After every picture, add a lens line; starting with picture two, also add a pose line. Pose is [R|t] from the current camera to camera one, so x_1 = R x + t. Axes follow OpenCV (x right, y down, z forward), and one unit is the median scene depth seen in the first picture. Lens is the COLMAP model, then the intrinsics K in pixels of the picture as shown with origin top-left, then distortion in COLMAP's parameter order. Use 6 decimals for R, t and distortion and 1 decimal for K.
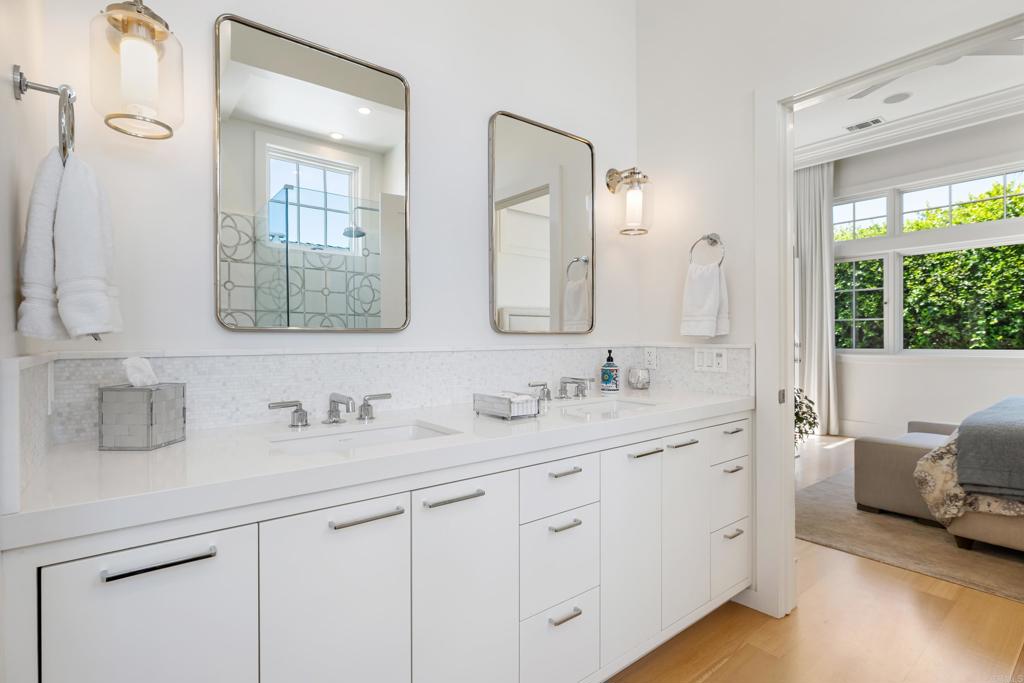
lens RADIAL K [[499.9, 0, 509.0], [0, 499.9, 340.0], [0, 0, 1]] dist [-0.000007, -0.000142]
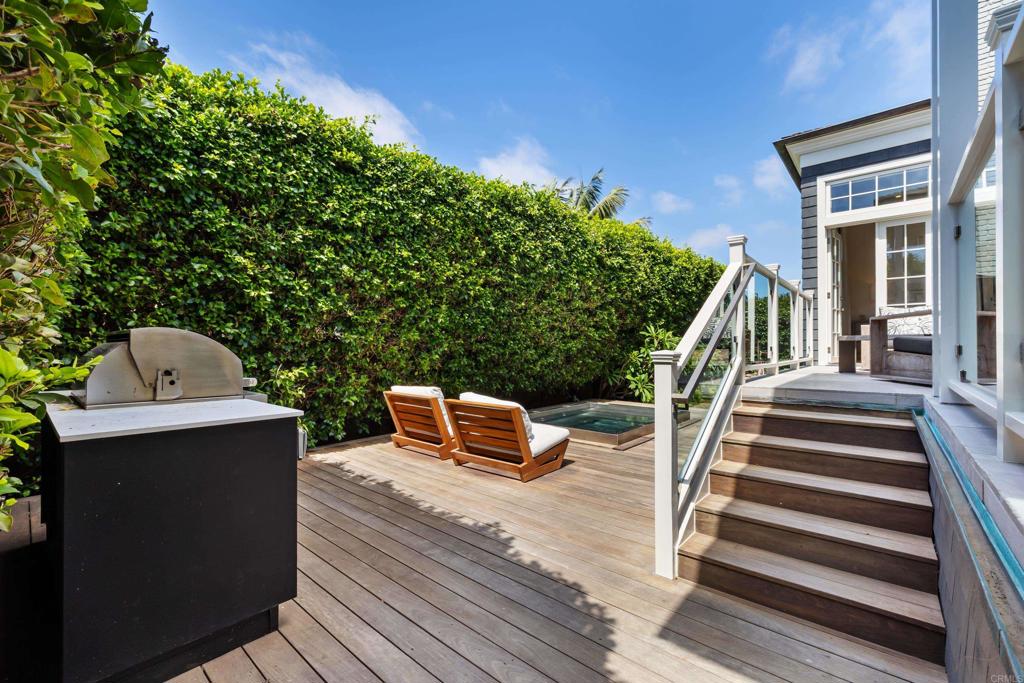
lens RADIAL K [[429.9, 0, 510.4], [0, 429.9, 348.1], [0, 0, 1]] dist [-0.000386, 0.000028]
pose [[-0.183787, 0.001346, 0.982965, -0.340945], [0.003944, 0.999992, -0.000632, 0.118377], [-0.982958, 0.003760, -0.183791, 1.740831]]
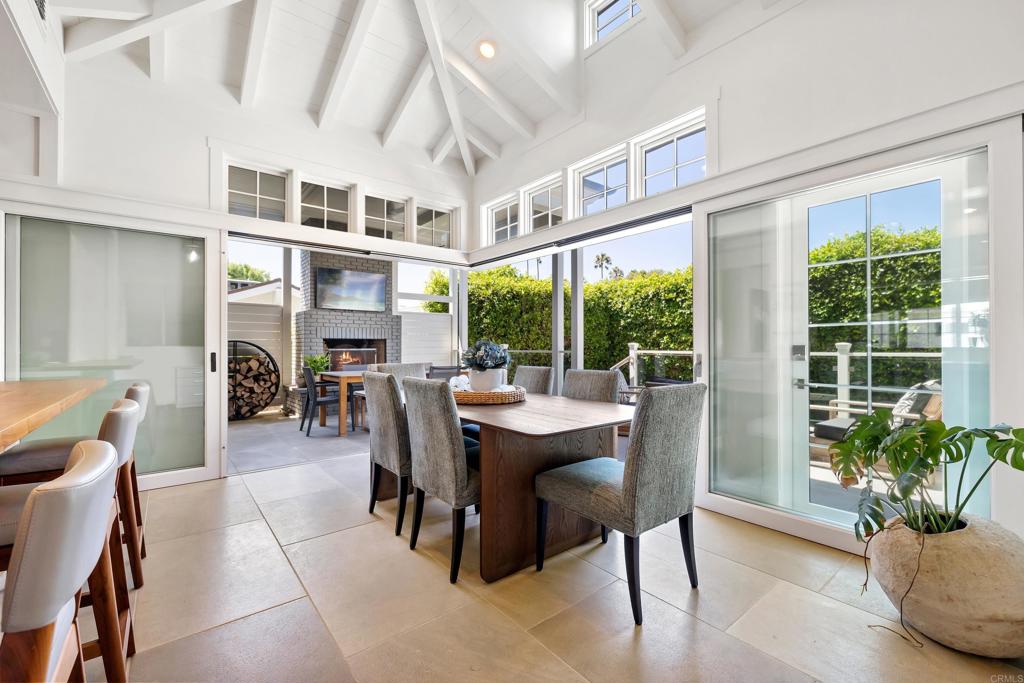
lens RADIAL K [[426.3, 0, 510.1], [0, 426.3, 342.7], [0, 0, 1]] dist [-0.000674, 0.000285]
pose [[0.999961, 0.004332, 0.007710, -0.222290], [-0.004258, 0.999944, -0.009655, 0.007372], [-0.007752, 0.009622, 0.999924, 0.425163]]
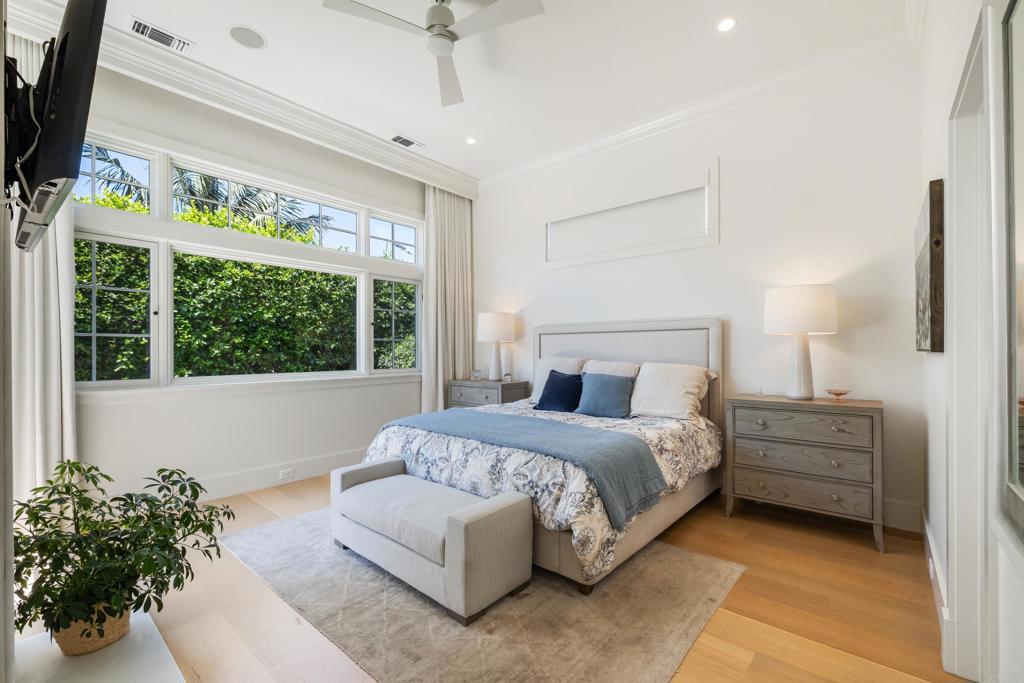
lens RADIAL K [[429.9, 0, 510.4], [0, 429.9, 348.1], [0, 0, 1]] dist [-0.000386, 0.000028]
pose [[-0.190326, 0.009485, 0.981675, 0.055621], [0.008025, 0.999935, -0.008105, -0.012218], [-0.981688, 0.006335, -0.190389, 0.481693]]
